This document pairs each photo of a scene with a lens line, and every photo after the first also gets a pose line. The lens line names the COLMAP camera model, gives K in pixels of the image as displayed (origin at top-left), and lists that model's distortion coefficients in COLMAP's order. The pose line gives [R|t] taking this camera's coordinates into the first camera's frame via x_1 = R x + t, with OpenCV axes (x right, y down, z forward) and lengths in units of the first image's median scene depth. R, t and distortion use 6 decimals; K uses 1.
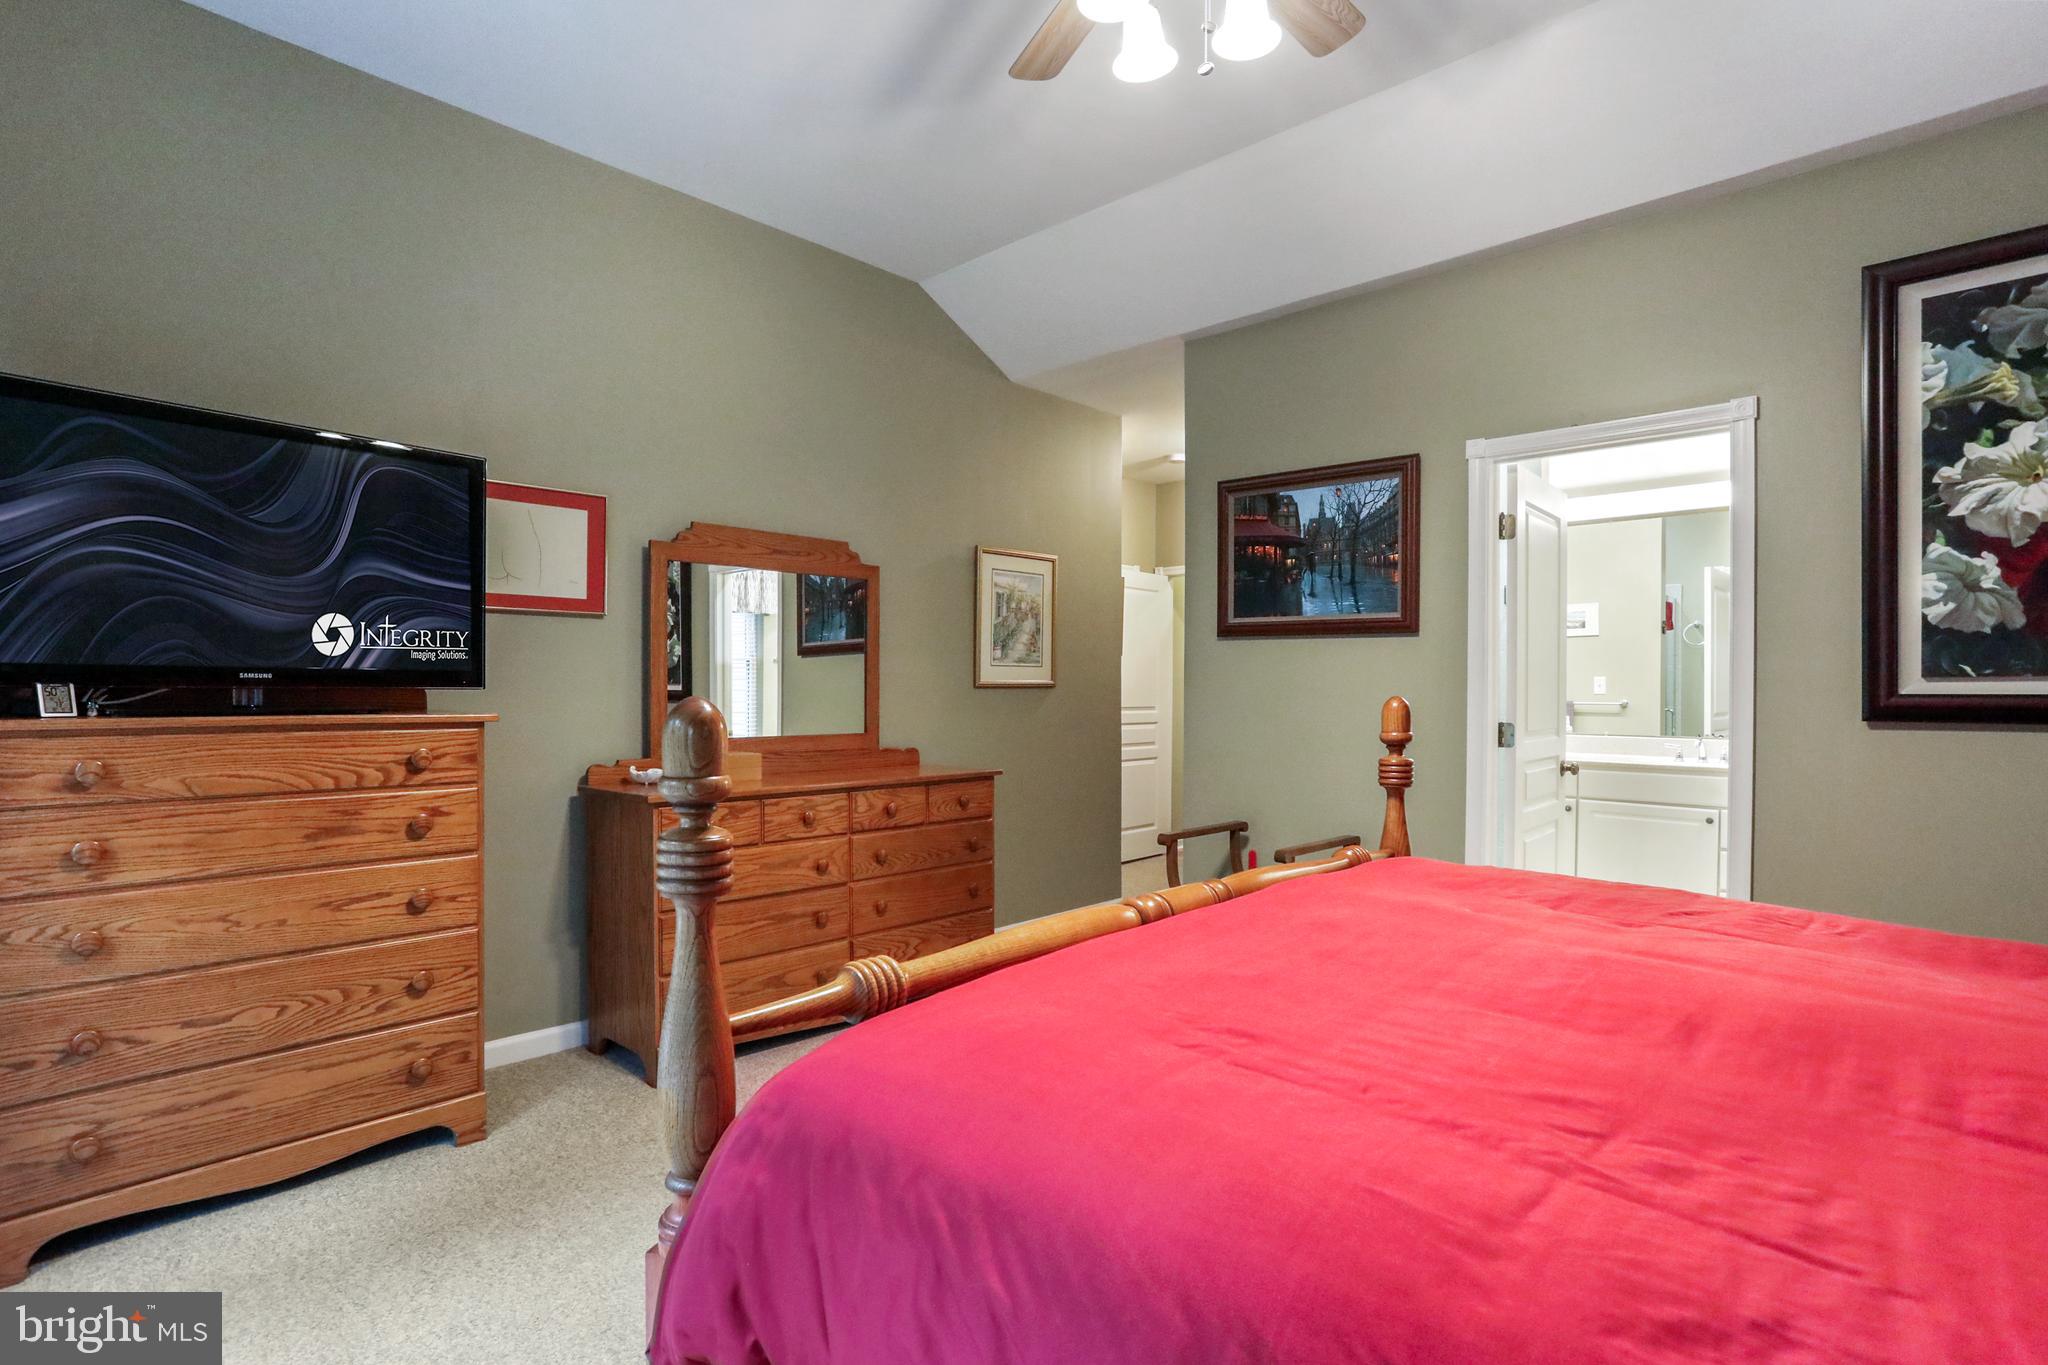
lens RADIAL K [[997.6, 0, 1031.4], [0, 997.6, 674.3], [0, 0, 1]] dist [-0.030812, 0.001306]
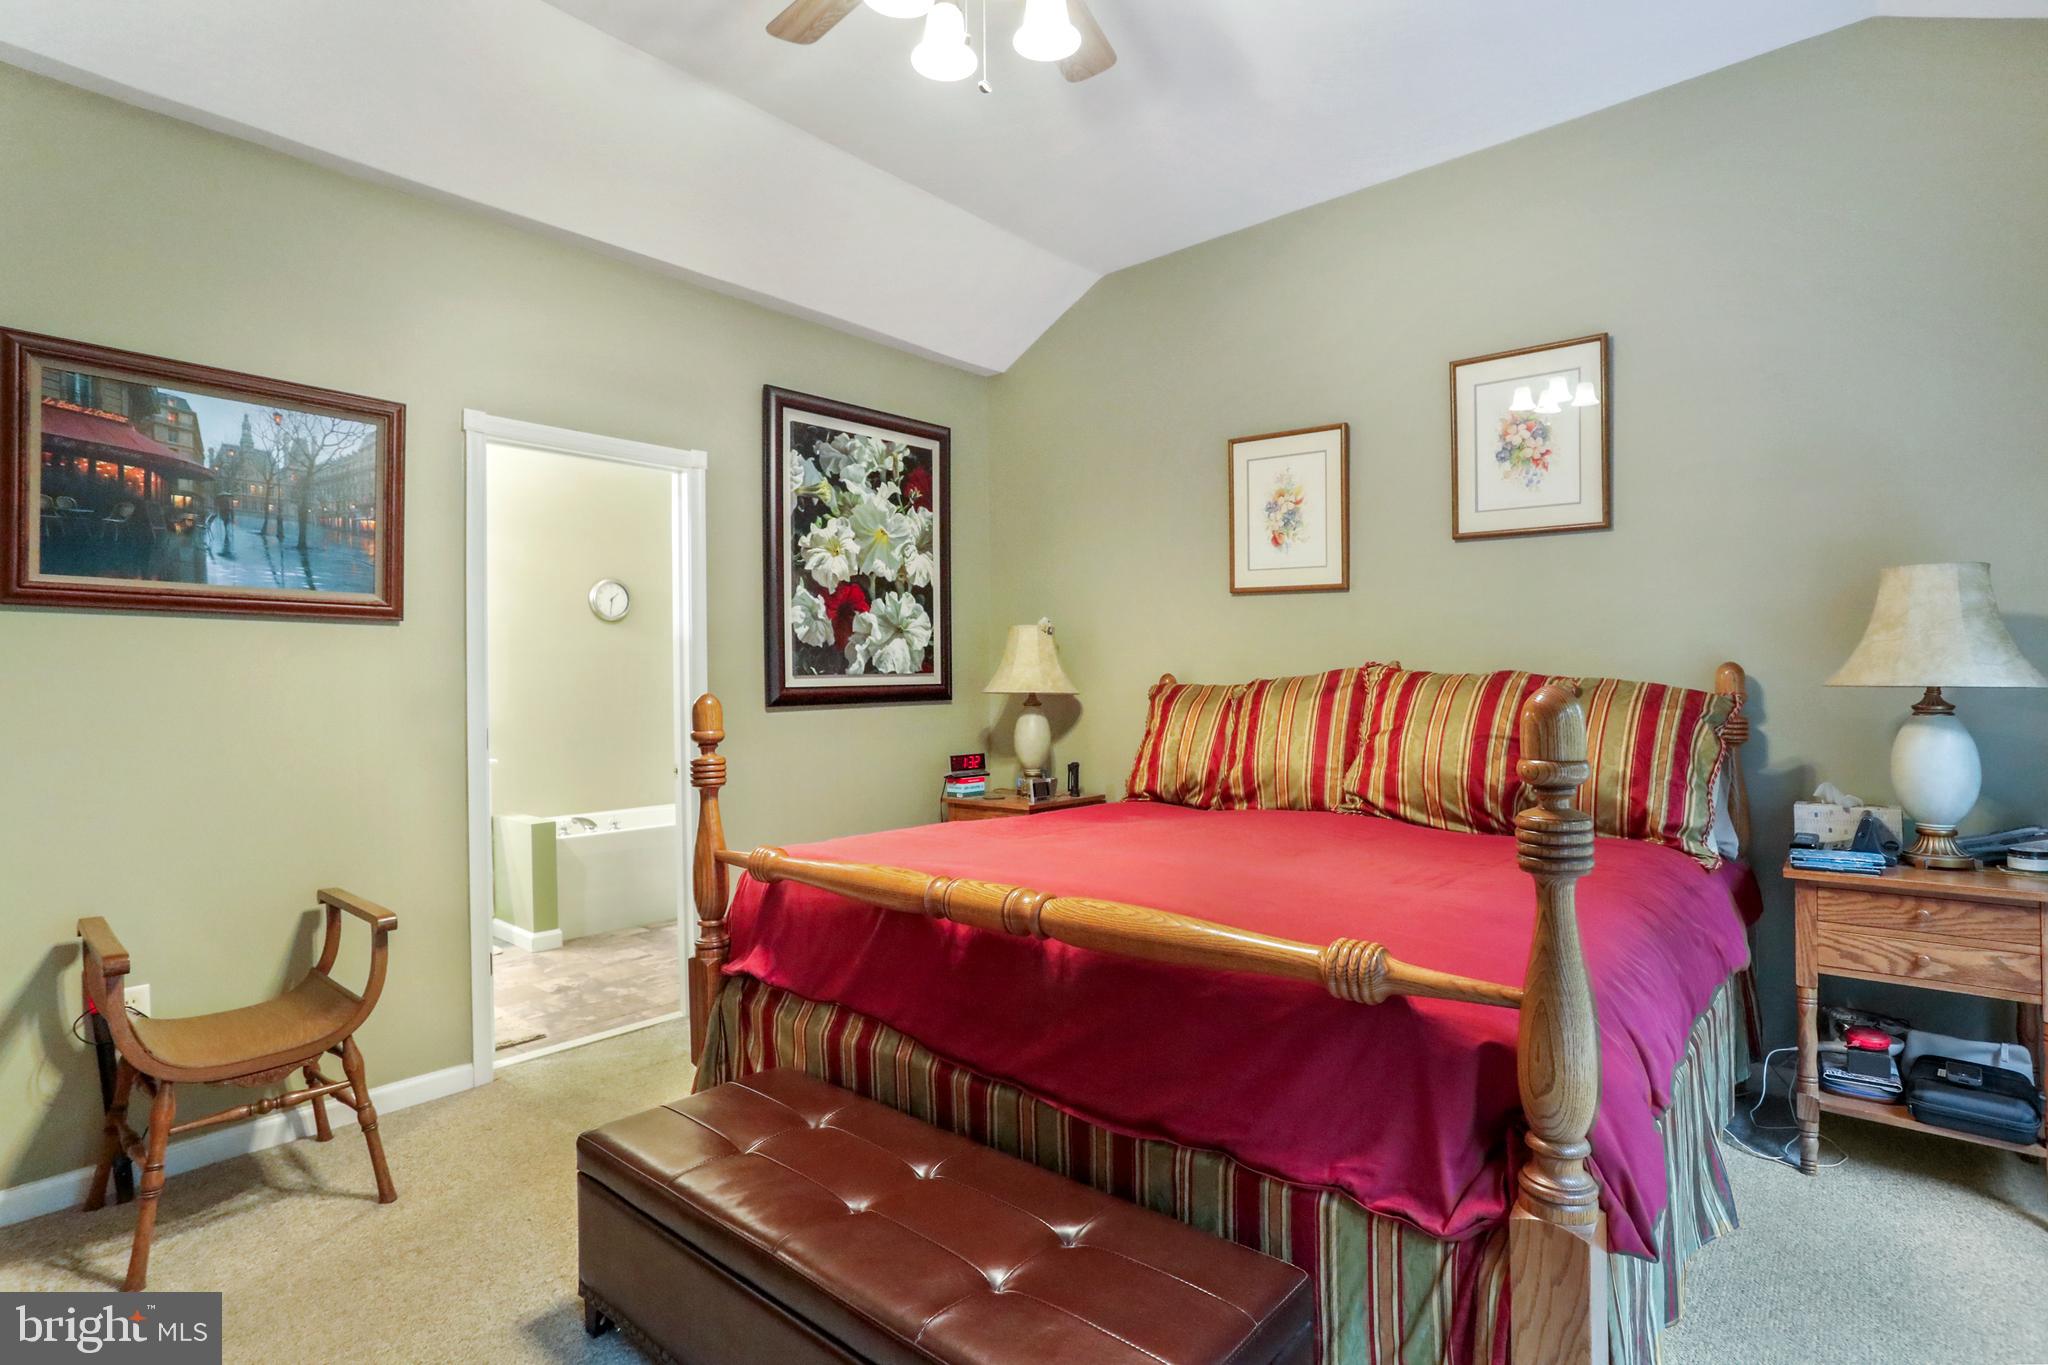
lens RADIAL K [[997.6, 0, 1031.4], [0, 997.6, 674.3], [0, 0, 1]] dist [-0.030812, 0.001306]
pose [[-0.058371, 0.001618, 0.998294, -0.612495], [-0.000208, 0.999999, -0.001633, 0.004215], [-0.998295, -0.000303, -0.058371, 0.711330]]
